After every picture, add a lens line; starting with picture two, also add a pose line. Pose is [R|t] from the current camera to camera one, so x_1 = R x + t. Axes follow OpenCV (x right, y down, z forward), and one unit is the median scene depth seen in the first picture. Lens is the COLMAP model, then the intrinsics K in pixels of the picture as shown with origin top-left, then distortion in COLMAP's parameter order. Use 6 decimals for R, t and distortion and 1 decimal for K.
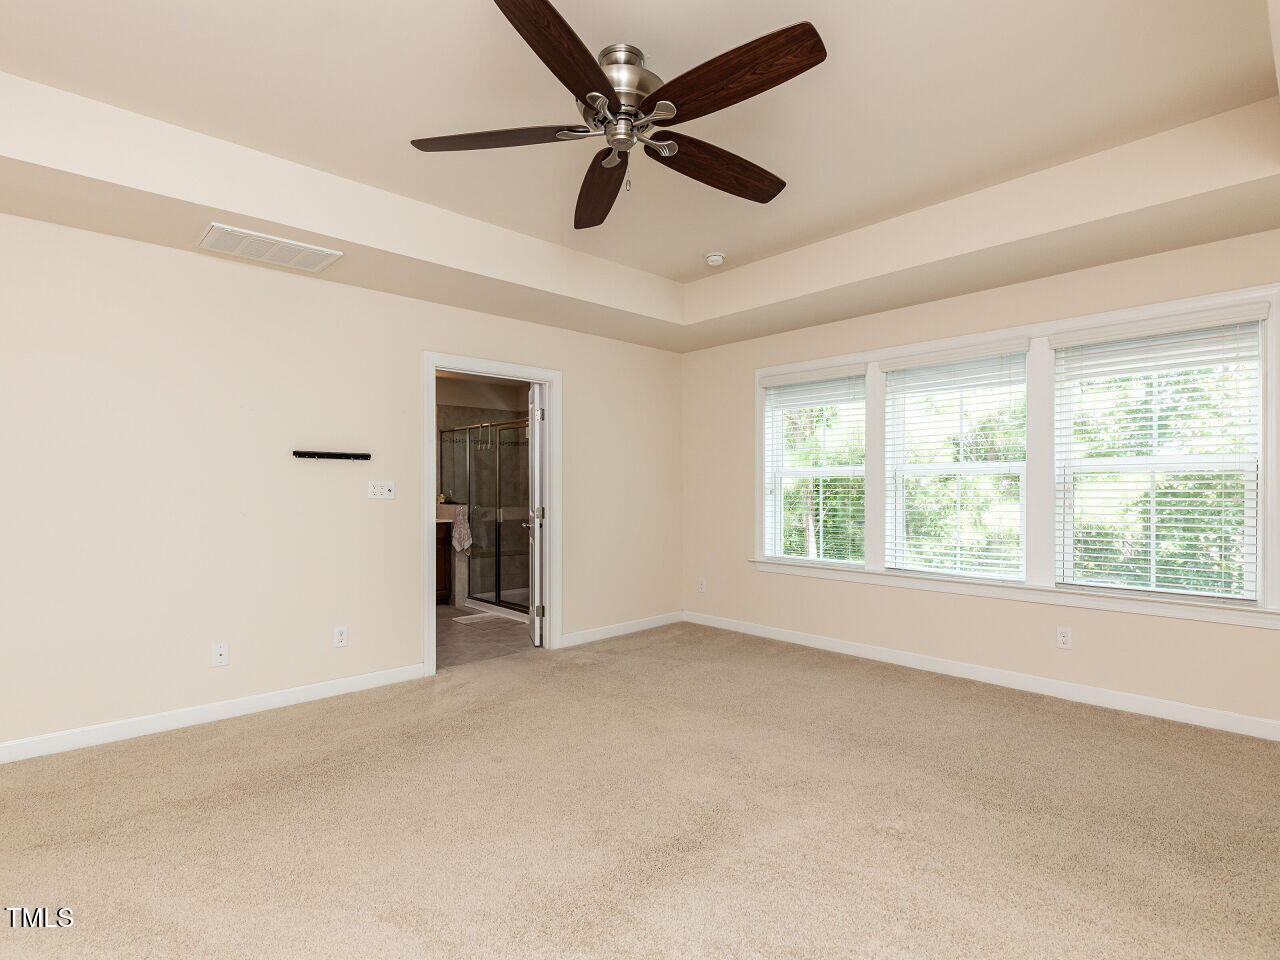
lens RADIAL K [[659.6, 0, 635.8], [0, 659.6, 484.9], [0, 0, 1]] dist [-0.000852, 0.000098]
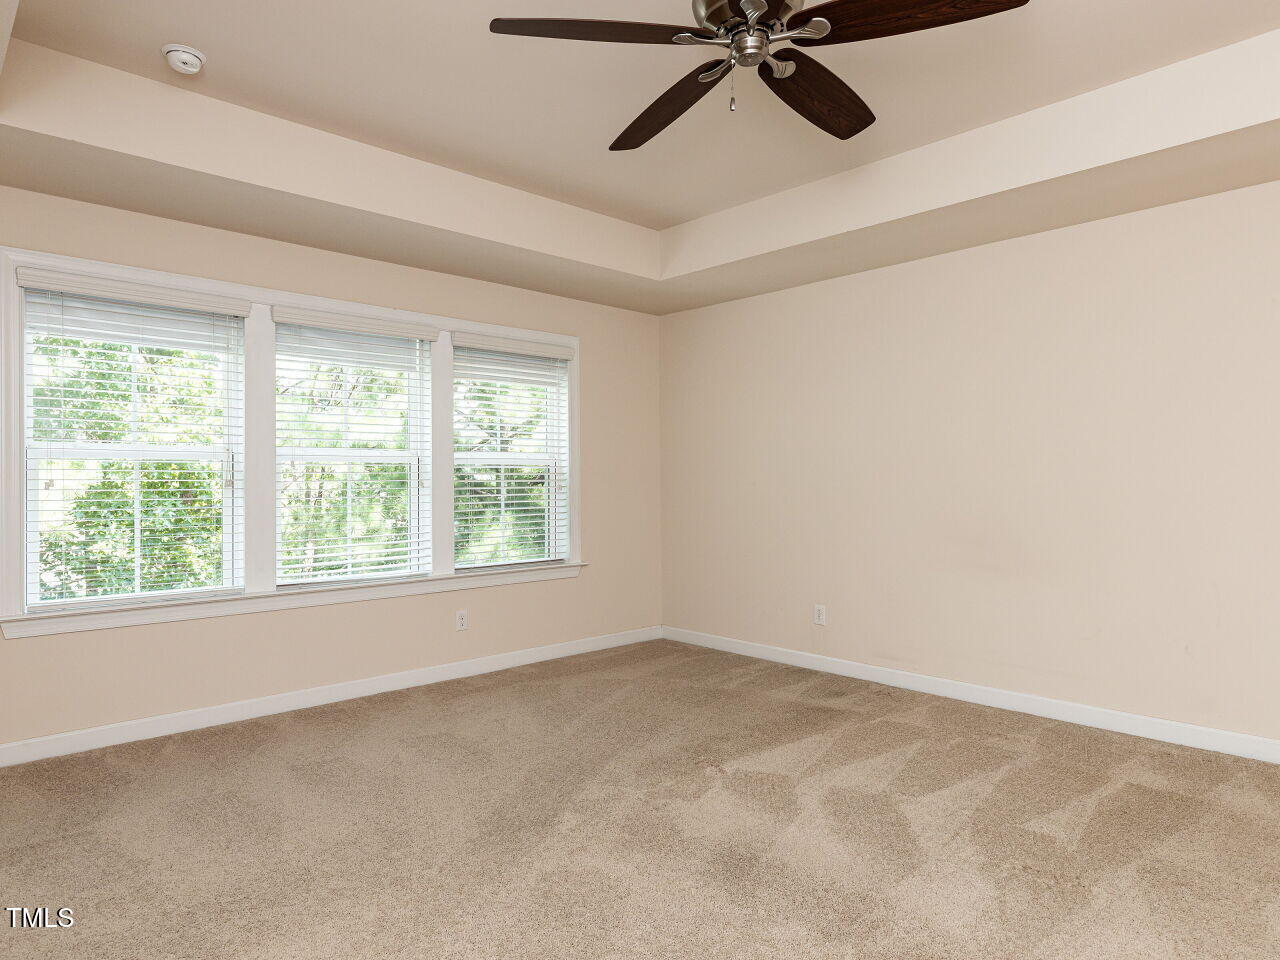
lens RADIAL K [[810.5, 0, 637.3], [0, 810.5, 475.2], [0, 0, 1]] dist [0.065642, -0.000376]
pose [[-0.003674, 0.005252, 0.999979, -0.547564], [-0.006520, 0.999965, -0.005276, 0.003303], [-0.999972, -0.006540, -0.003640, 0.599191]]
